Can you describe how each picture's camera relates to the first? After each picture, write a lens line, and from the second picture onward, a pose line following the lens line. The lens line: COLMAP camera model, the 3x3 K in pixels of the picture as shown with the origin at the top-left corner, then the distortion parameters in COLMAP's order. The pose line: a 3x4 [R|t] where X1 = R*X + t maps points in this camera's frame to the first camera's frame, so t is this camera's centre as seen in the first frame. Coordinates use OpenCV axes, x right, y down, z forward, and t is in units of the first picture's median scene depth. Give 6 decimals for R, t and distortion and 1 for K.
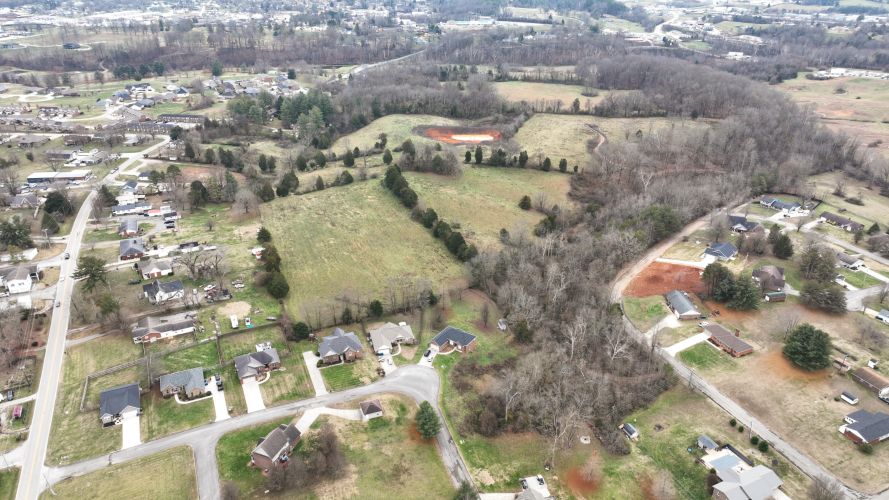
lens RADIAL K [[620.6, 0, 447.6], [0, 620.6, 248.4], [0, 0, 1]] dist [-0.002715, 0.018802]
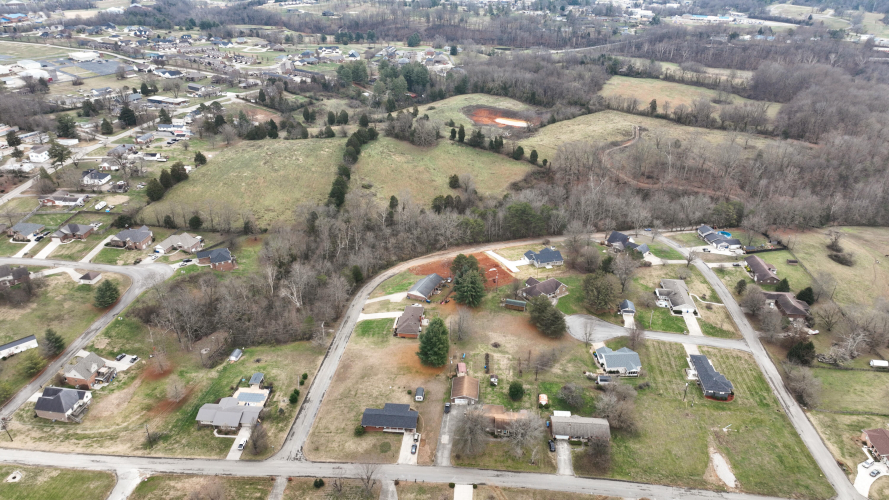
lens RADIAL K [[620.6, 0, 447.6], [0, 620.6, 248.4], [0, 0, 1]] dist [-0.002715, 0.018802]
pose [[0.870908, 0.229396, -0.434622, 0.588031], [-0.222431, 0.972600, 0.067630, -0.032545], [0.438228, 0.037774, 0.898070, 0.076254]]
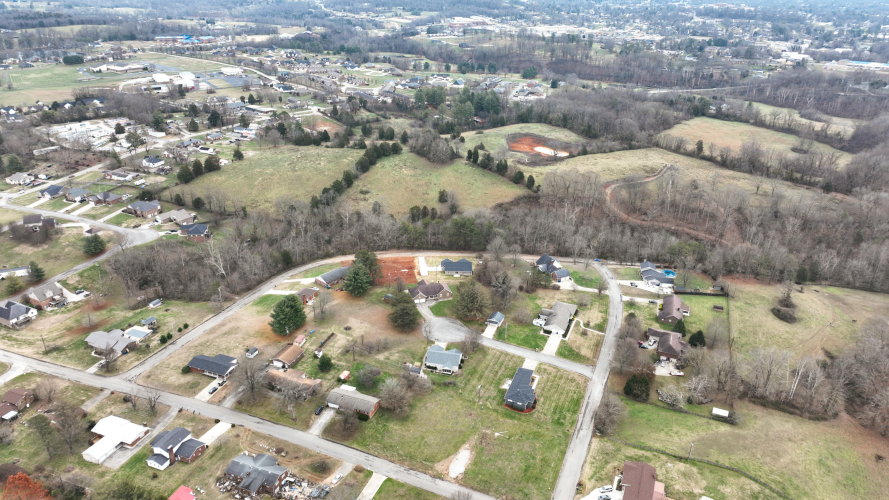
lens RADIAL K [[620.6, 0, 447.6], [0, 620.6, 248.4], [0, 0, 1]] dist [-0.002715, 0.018802]
pose [[0.689487, 0.305338, -0.656792, 0.880967], [-0.328756, 0.939938, 0.091849, -0.090003], [0.645389, 0.152595, 0.748457, 0.196729]]
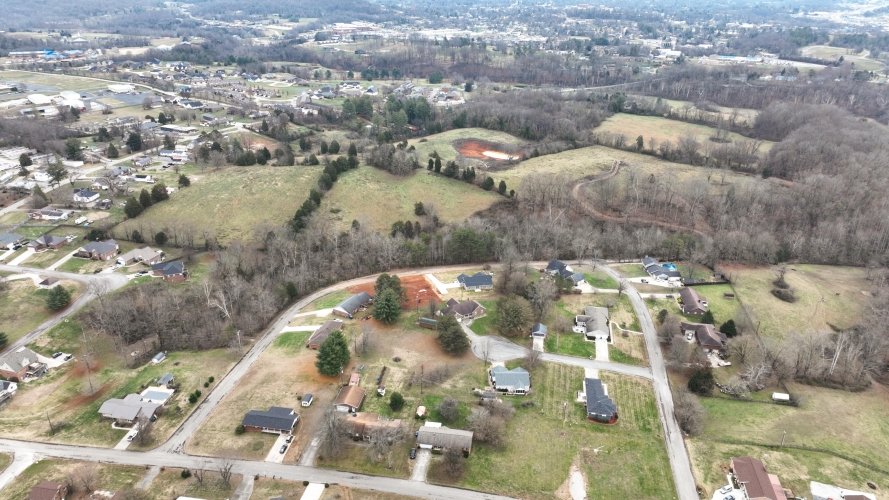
lens RADIAL K [[620.6, 0, 447.6], [0, 620.6, 248.4], [0, 0, 1]] dist [-0.002715, 0.018802]
pose [[0.825552, 0.231664, -0.514583, 0.729987], [-0.252232, 0.967178, 0.030761, -0.052337], [0.504819, 0.104399, 0.856889, 0.117316]]
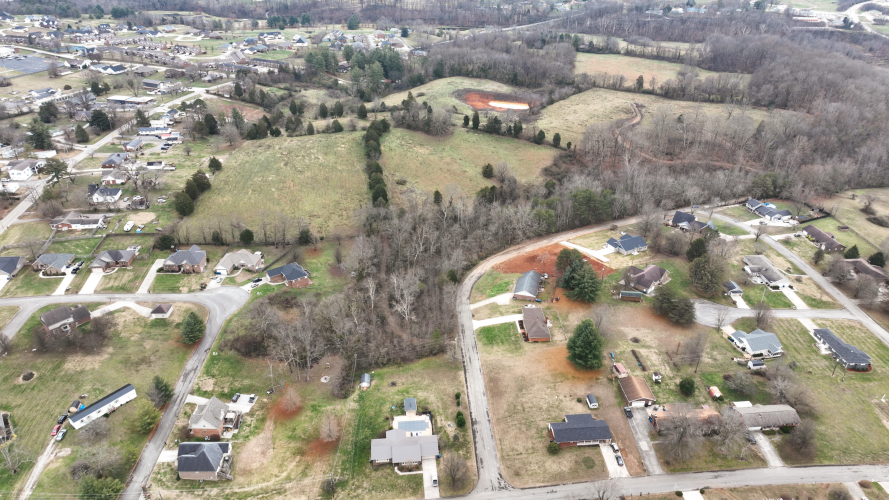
lens RADIAL K [[620.6, 0, 447.6], [0, 620.6, 248.4], [0, 0, 1]] dist [-0.002715, 0.018802]
pose [[0.941656, 0.166089, -0.292744, 0.376833], [-0.151945, 0.985866, 0.070580, -0.011127], [0.300329, -0.021981, 0.953582, 0.027094]]
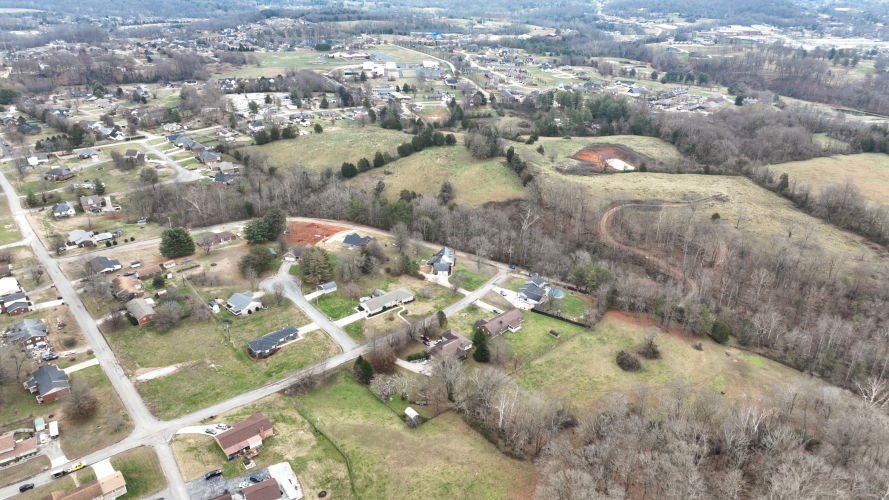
lens RADIAL K [[620.6, 0, 447.6], [0, 620.6, 248.4], [0, 0, 1]] dist [-0.002715, 0.018802]
pose [[0.266233, 0.398097, -0.877861, 1.177473], [-0.433246, 0.862973, 0.259953, -0.273836], [0.861057, 0.311121, 0.402225, 0.576765]]
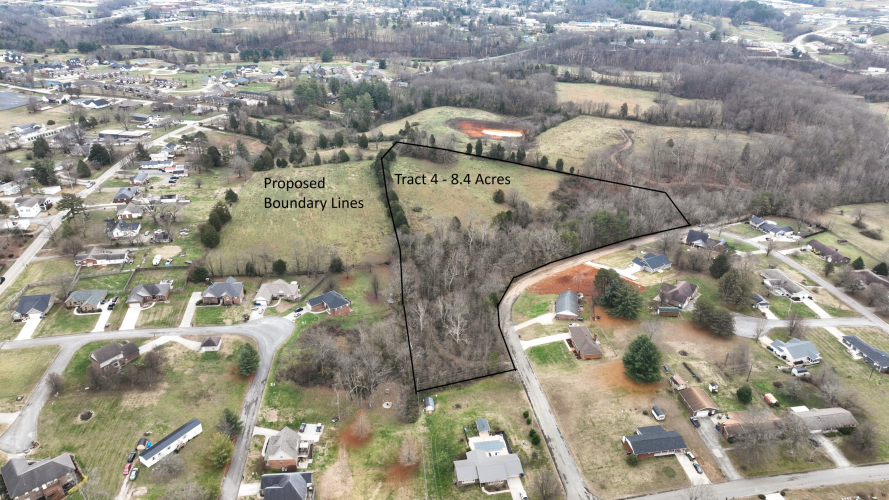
lens RADIAL K [[620.6, 0, 447.6], [0, 620.6, 248.4], [0, 0, 1]] dist [-0.002715, 0.018802]
pose [[0.964839, 0.124154, -0.231673, 0.290584], [-0.124127, 0.992157, 0.014753, 0.006751], [0.231688, 0.014523, 0.972682, -0.010192]]
